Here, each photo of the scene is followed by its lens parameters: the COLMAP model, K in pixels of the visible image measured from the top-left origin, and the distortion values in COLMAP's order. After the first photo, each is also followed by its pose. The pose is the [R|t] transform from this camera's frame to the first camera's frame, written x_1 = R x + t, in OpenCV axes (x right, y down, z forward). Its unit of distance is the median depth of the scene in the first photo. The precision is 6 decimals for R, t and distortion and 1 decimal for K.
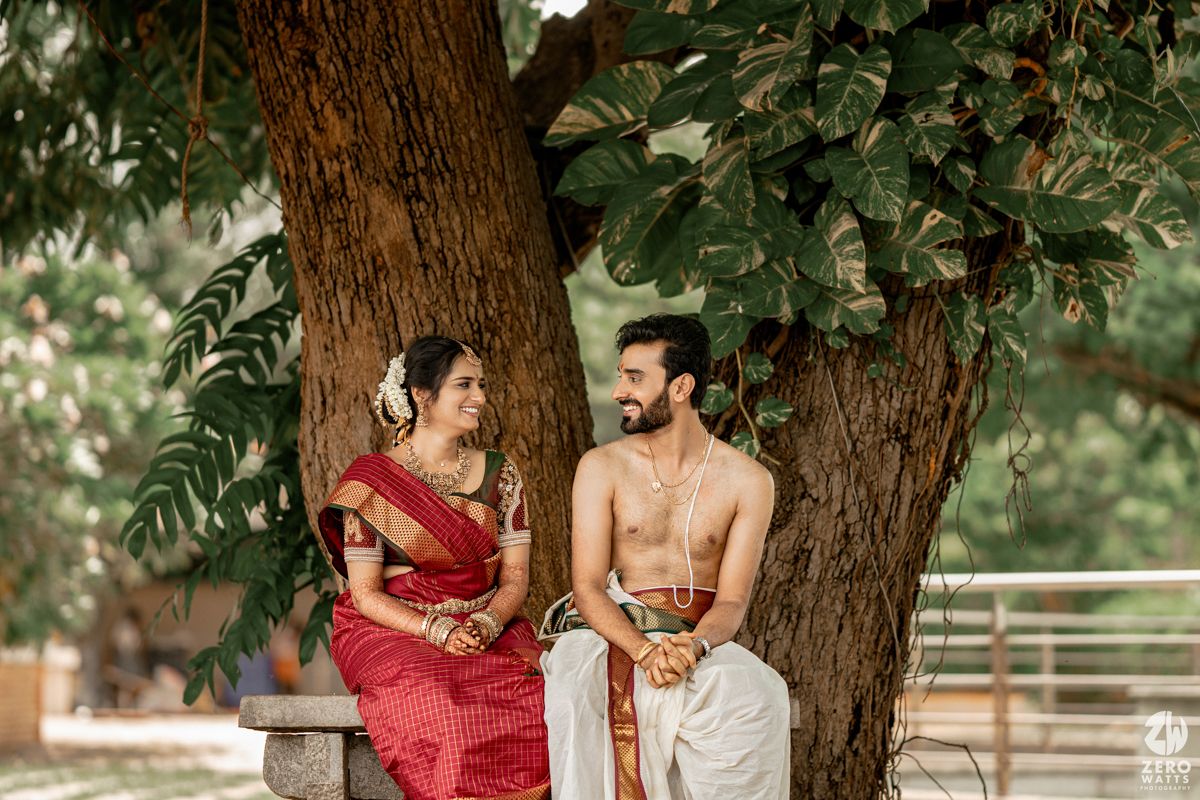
lens RADIAL K [[4461.4, 0, 635.0], [0, 4461.4, 399.0], [0, 0, 1]] dist [0.575047, 0.000000]
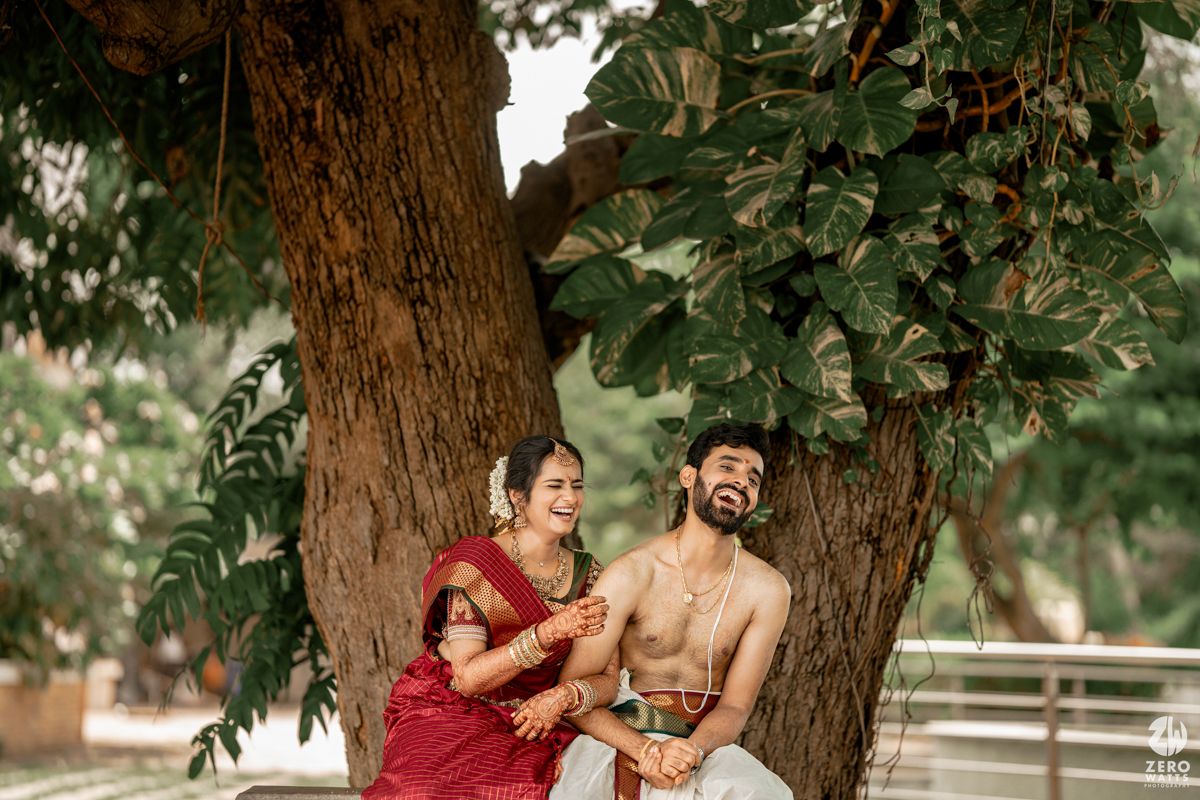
lens RADIAL K [[2917.4, 0, 615.8], [0, 2917.4, 395.7], [0, 0, 1]] dist [0.699832, 0.000000]
pose [[0.999110, 0.026720, 0.032643, -0.024948], [-0.025665, 0.999148, -0.032309, -0.001551], [-0.033479, 0.031443, 0.998945, 0.306282]]
